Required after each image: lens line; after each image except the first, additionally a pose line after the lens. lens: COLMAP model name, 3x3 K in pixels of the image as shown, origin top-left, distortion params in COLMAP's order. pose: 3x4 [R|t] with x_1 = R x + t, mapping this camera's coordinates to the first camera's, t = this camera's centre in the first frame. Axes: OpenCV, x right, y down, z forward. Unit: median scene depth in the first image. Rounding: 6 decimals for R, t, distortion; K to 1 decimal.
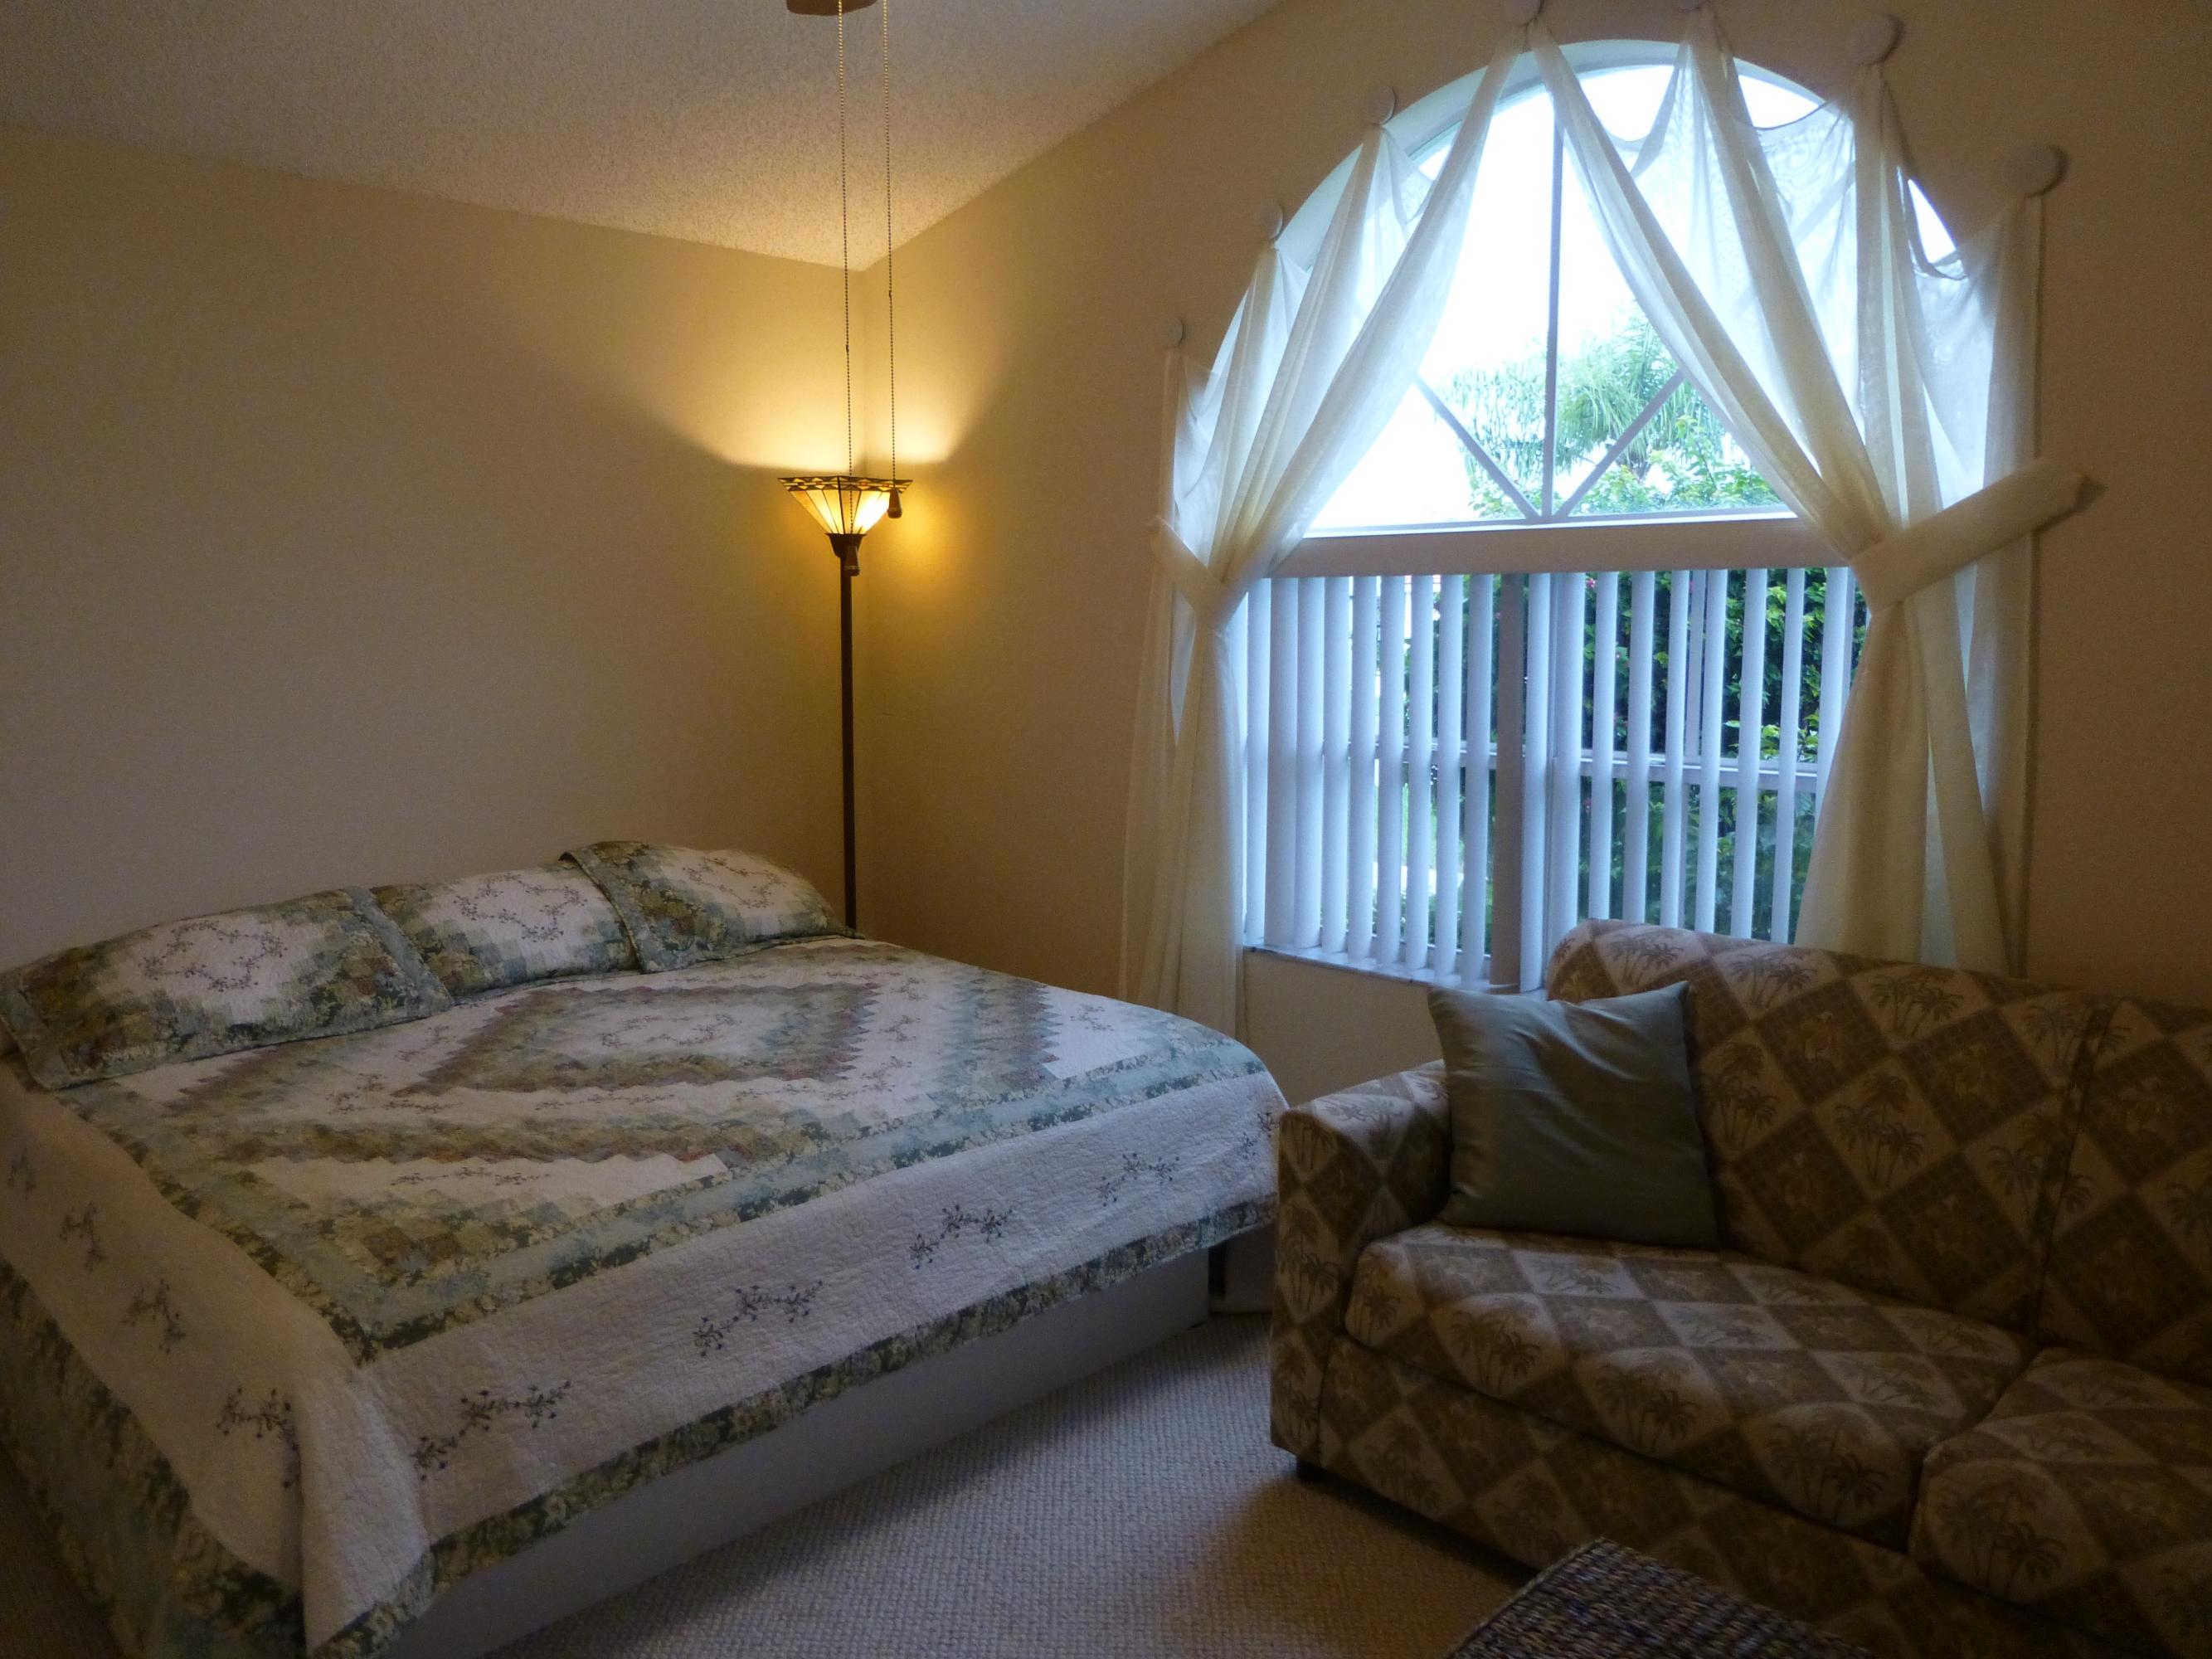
lens RADIAL K [[1595.1, 0, 1108.2], [0, 1595.1, 835.8], [0, 0, 1]] dist [-0.035277, 0.017093]
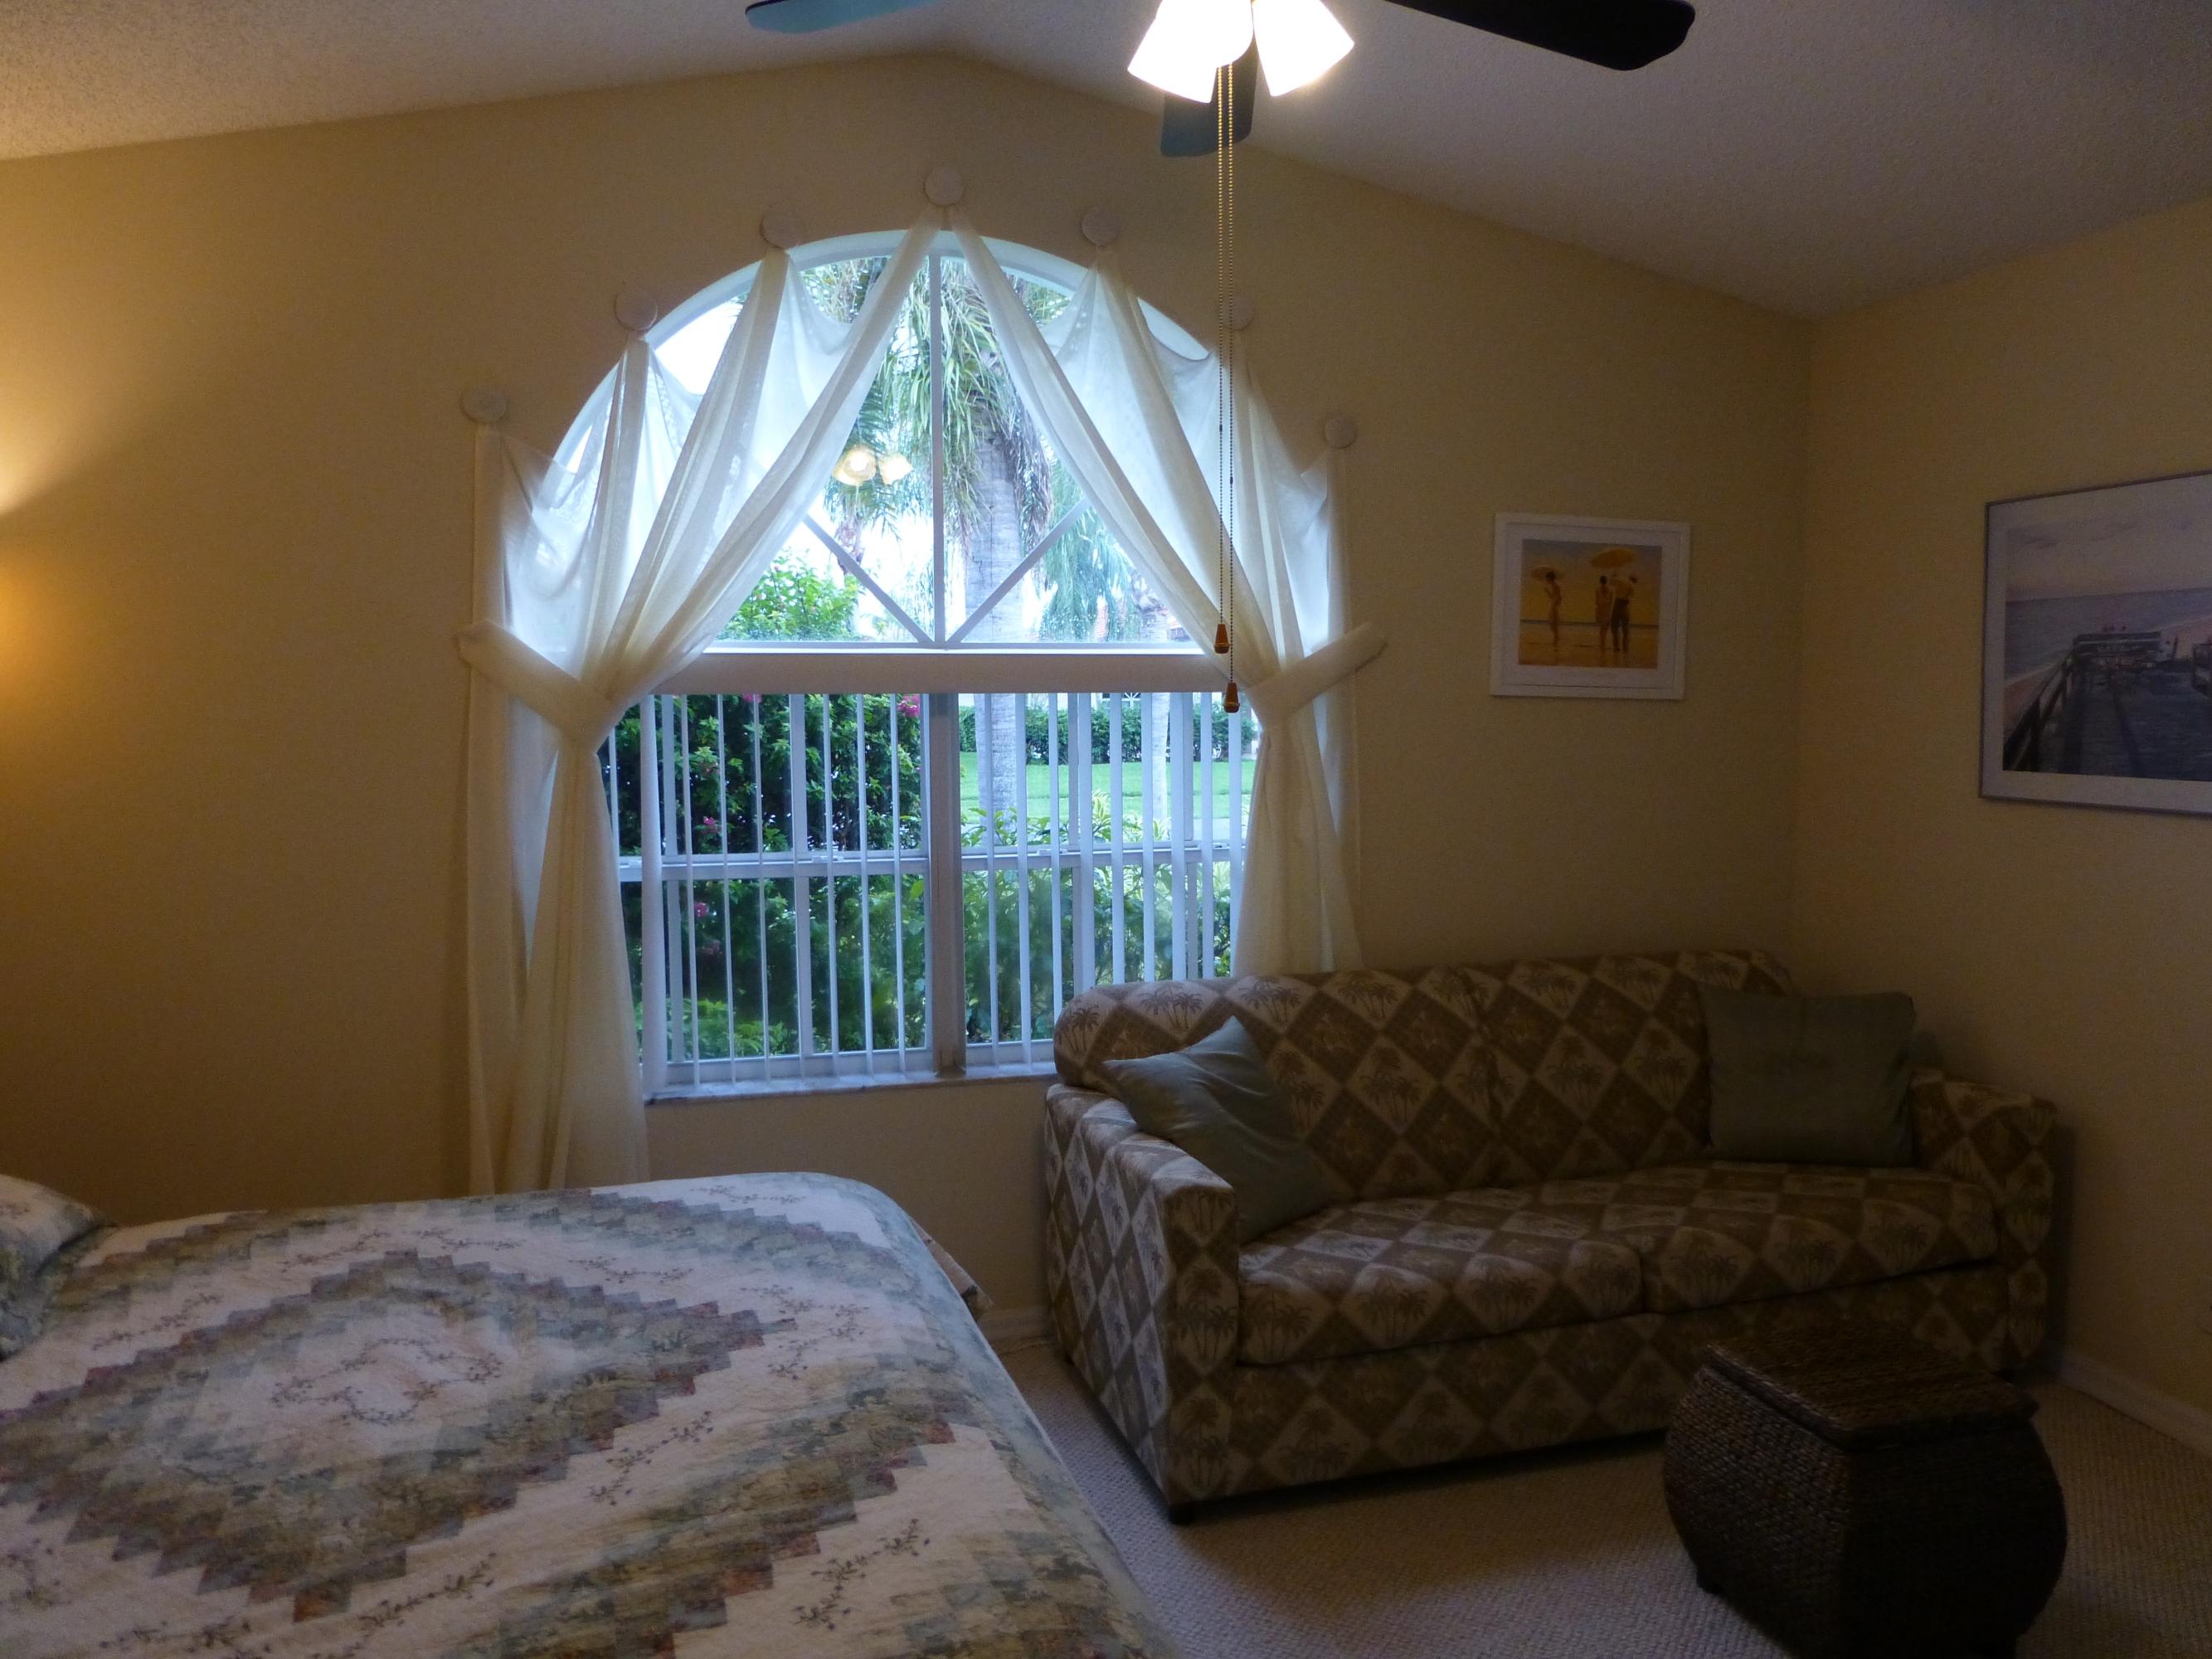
lens RADIAL K [[1607.0, 0, 1106.0], [0, 1607.0, 829.5], [0, 0, 1]] dist [-0.001459, -0.070427]
pose [[0.463295, -0.072287, 0.883251, -0.889491], [0.123294, 0.992232, 0.016534, -0.099592], [-0.877586, 0.101239, 0.468609, 0.508616]]
